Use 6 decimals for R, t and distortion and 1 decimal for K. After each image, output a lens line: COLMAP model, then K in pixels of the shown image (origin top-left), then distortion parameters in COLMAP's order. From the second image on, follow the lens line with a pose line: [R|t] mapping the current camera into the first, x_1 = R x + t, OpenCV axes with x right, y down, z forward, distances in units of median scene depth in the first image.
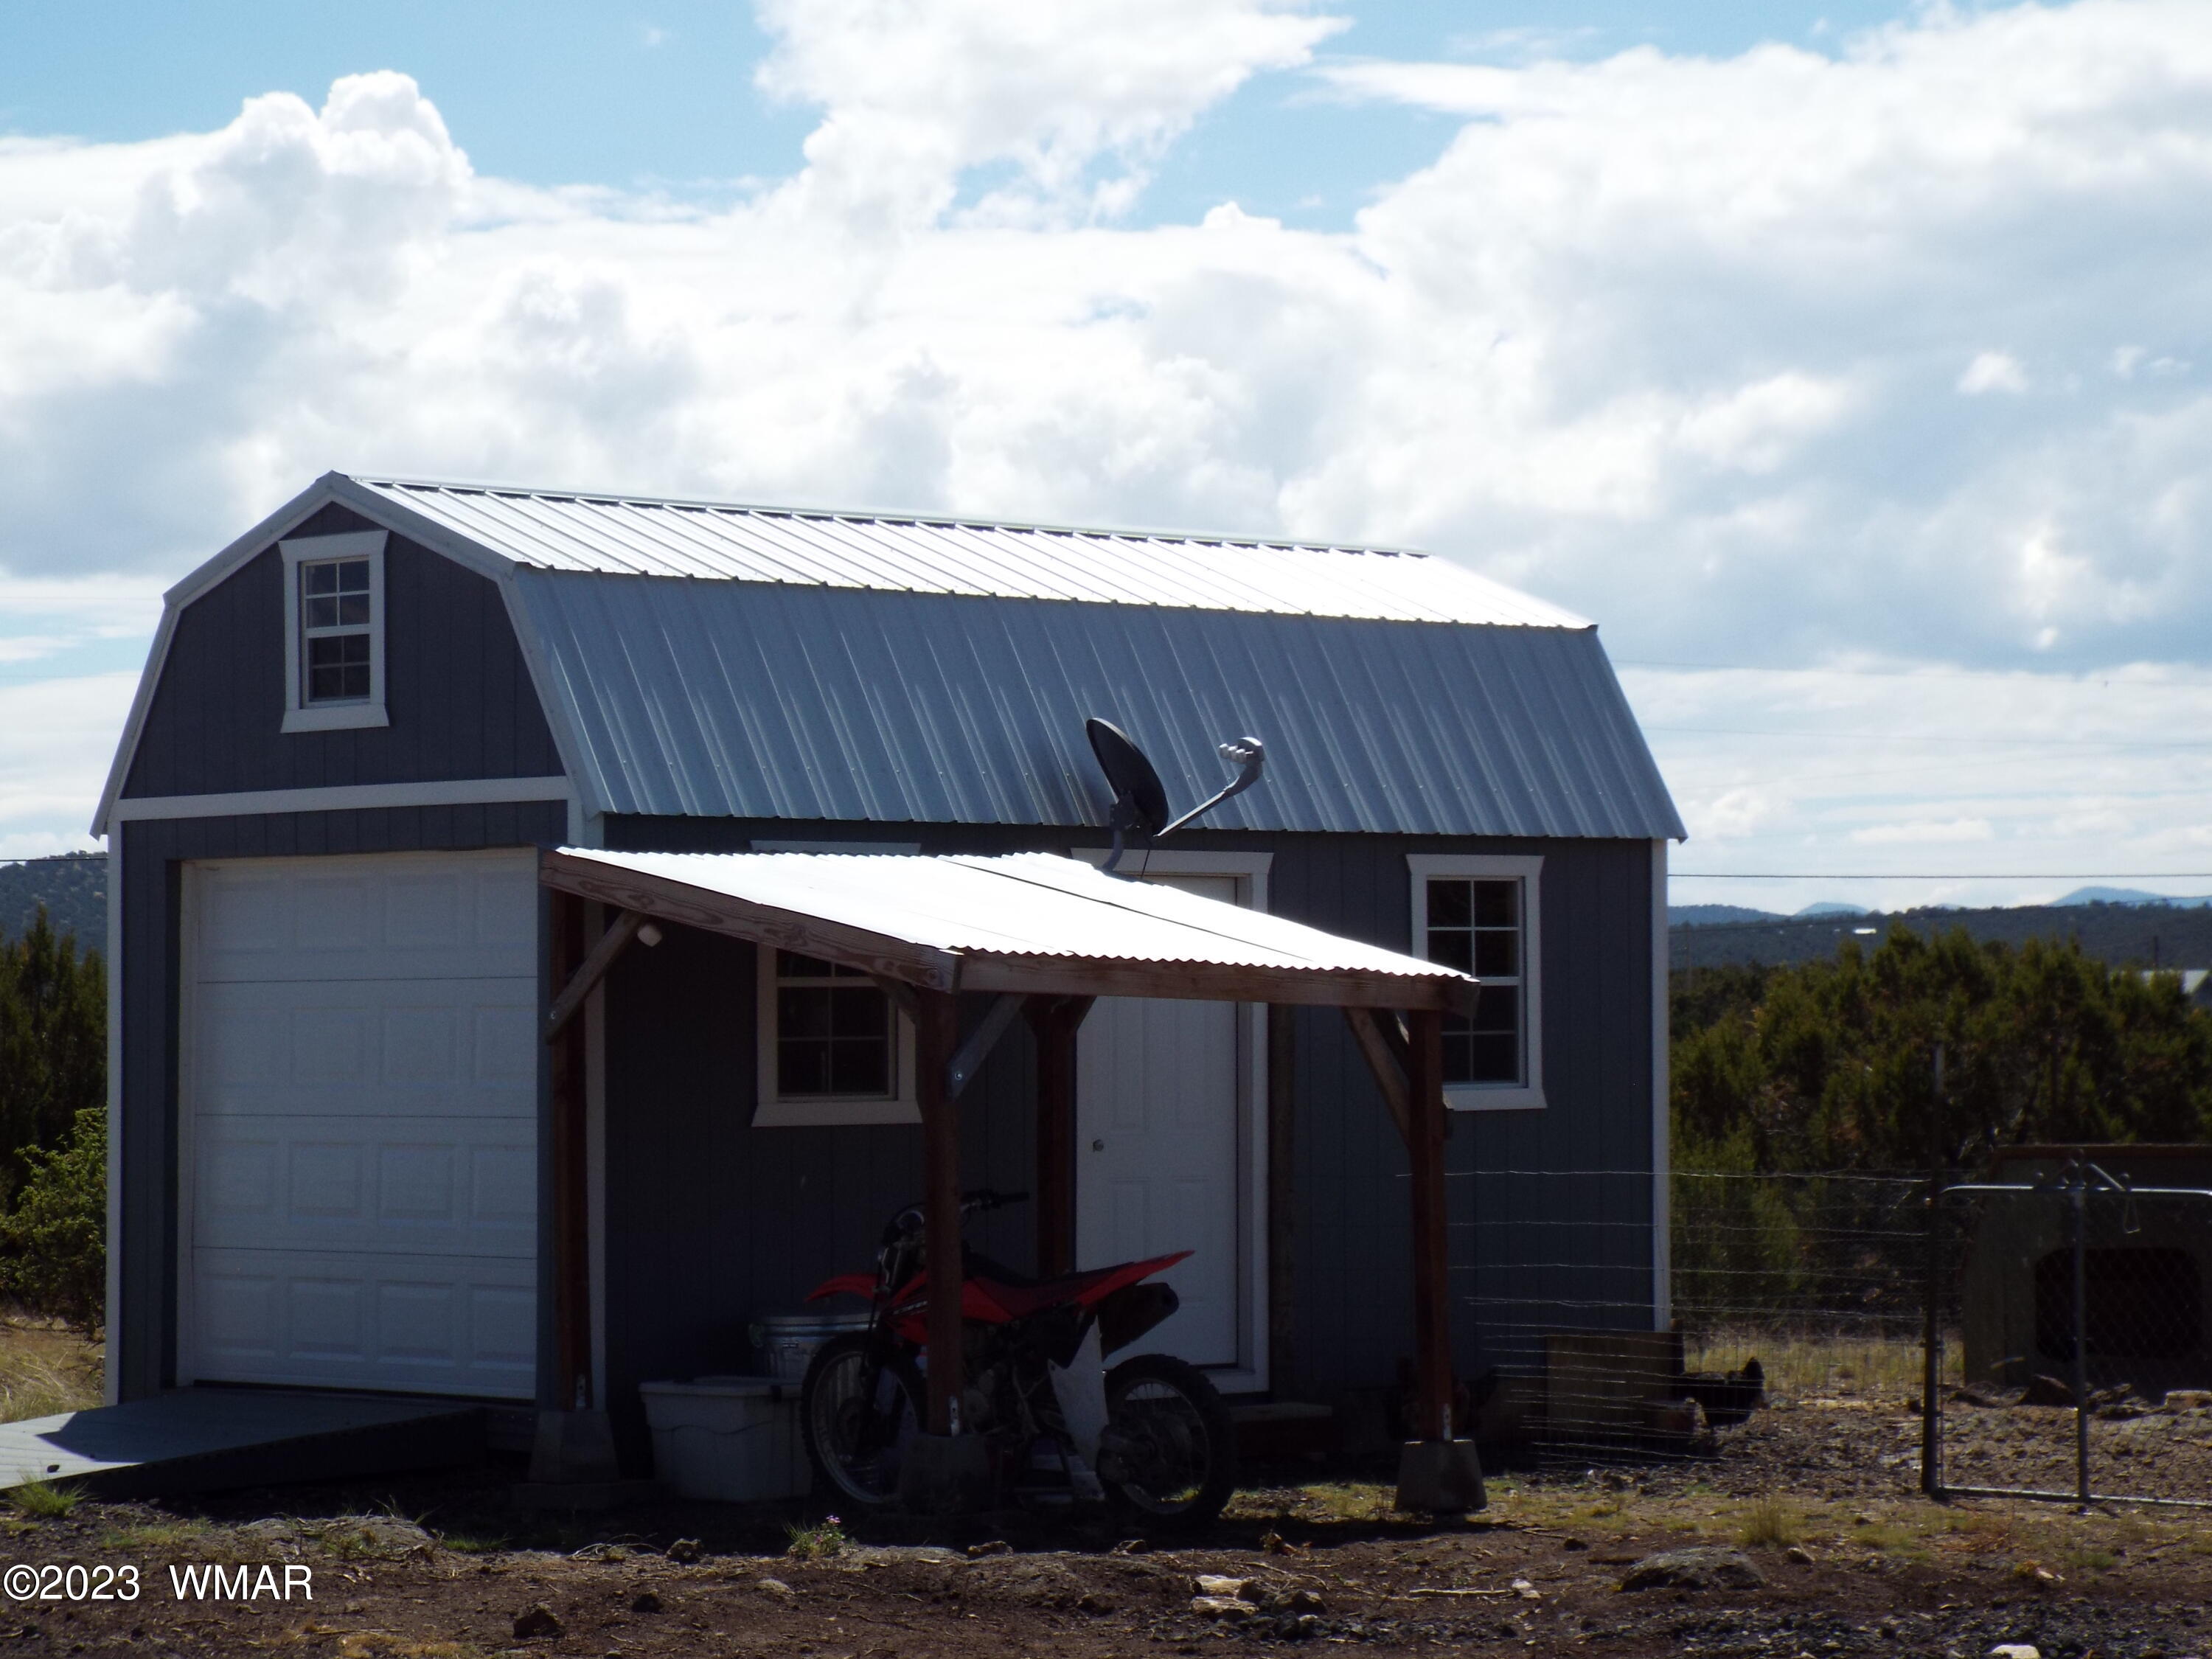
lens RADIAL K [[5889.0, 0, 1104.1], [0, 5889.0, 841.1], [0, 0, 1]] dist [0.042103, 0.000000]
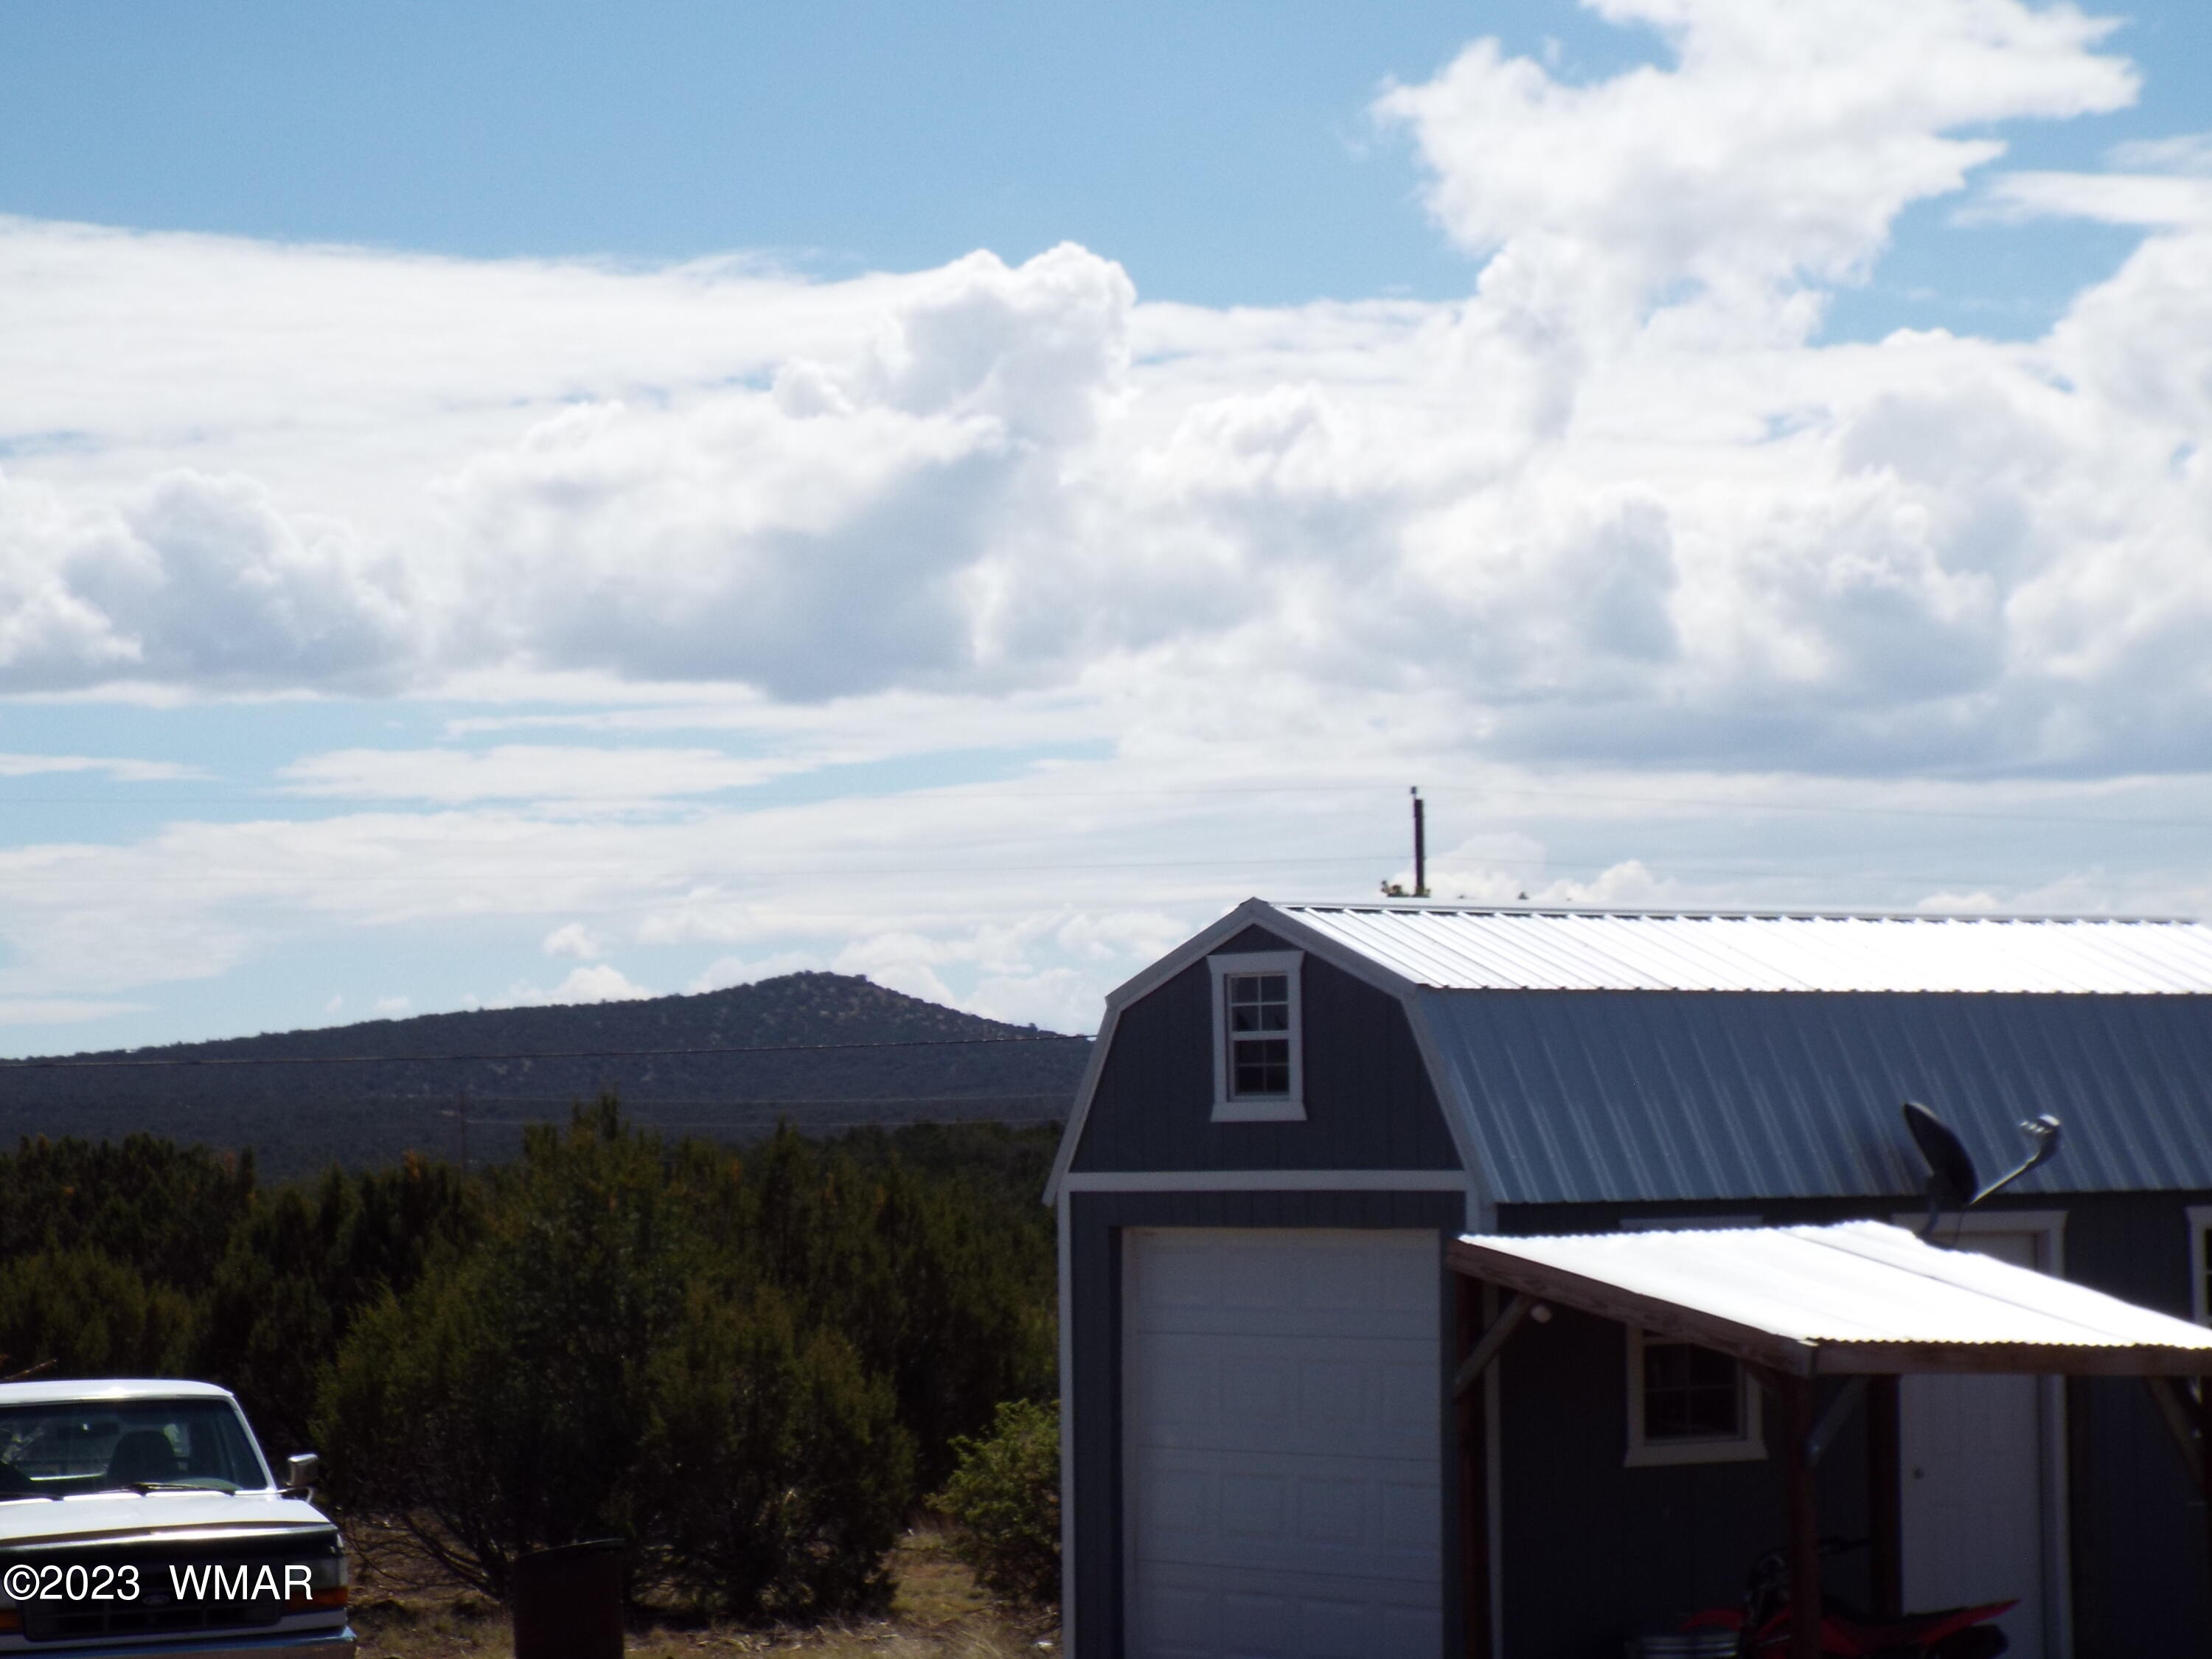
lens RADIAL K [[5889.0, 0, 1112.1], [0, 5889.0, 817.1], [0, 0, 1]] dist [0.042103, 0.000000]
pose [[0.993496, -0.009152, -0.113496, -0.026174], [0.007228, 0.999823, -0.017356, -0.059108], [0.113634, 0.016423, 0.993387, -0.165530]]
